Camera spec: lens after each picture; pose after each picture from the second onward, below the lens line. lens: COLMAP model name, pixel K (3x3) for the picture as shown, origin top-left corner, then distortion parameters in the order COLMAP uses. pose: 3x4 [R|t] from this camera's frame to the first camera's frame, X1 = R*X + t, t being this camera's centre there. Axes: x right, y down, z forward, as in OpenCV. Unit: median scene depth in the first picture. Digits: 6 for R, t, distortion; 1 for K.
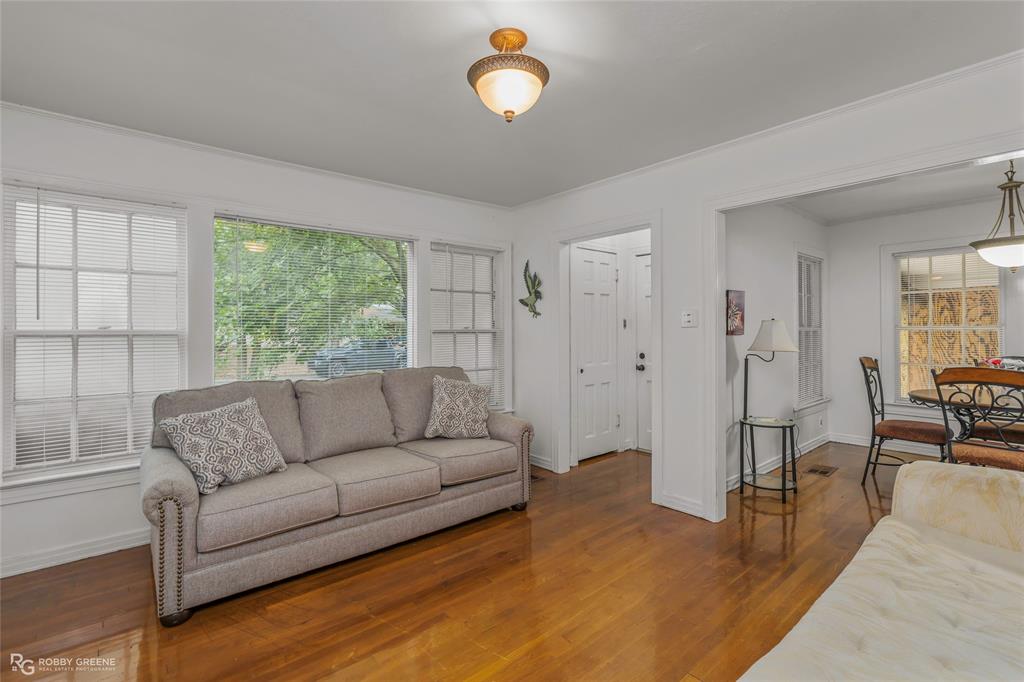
lens RADIAL K [[465.9, 0, 515.1], [0, 465.9, 332.9], [0, 0, 1]] dist [-0.006722, 0.001377]
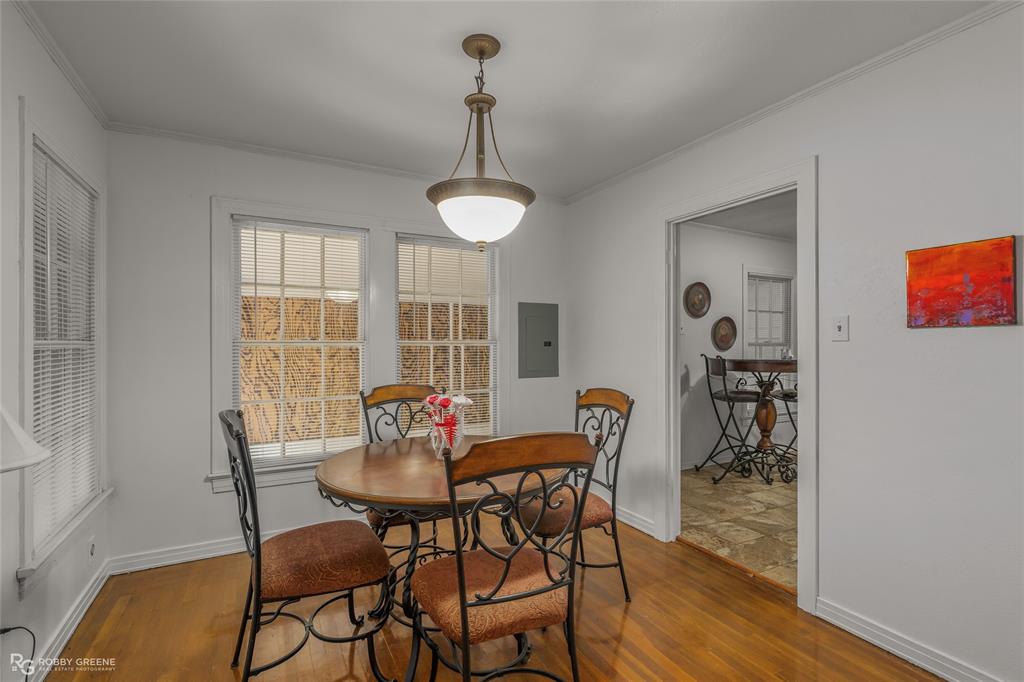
lens RADIAL K [[465.9, 0, 513.6], [0, 465.9, 345.9], [0, 0, 1]] dist [-0.006722, 0.001377]
pose [[0.218644, -0.003039, 0.975800, 0.507583], [0.002927, 0.999993, 0.002459, -0.011307], [-0.975800, 0.002319, 0.218652, 0.833644]]
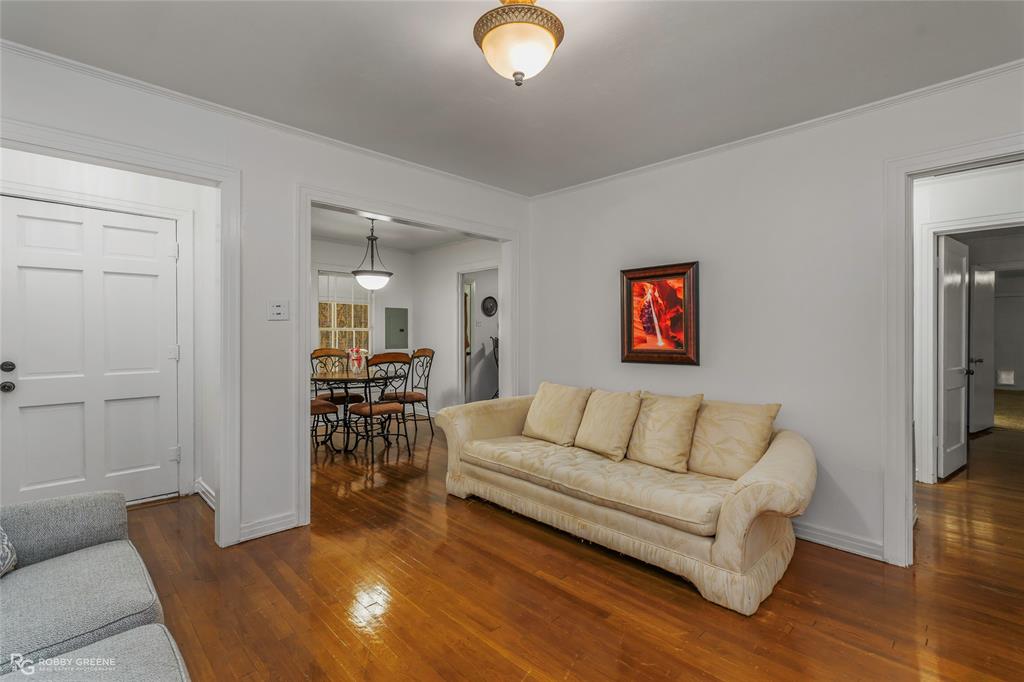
lens RADIAL K [[465.9, 0, 512.4], [0, 465.9, 339.0], [0, 0, 1]] dist [-0.006722, 0.001377]
pose [[-0.064891, -0.003706, 0.997886, -0.547628], [0.002546, 0.999989, 0.003879, 0.020854], [-0.997889, 0.002792, -0.064881, 0.628235]]
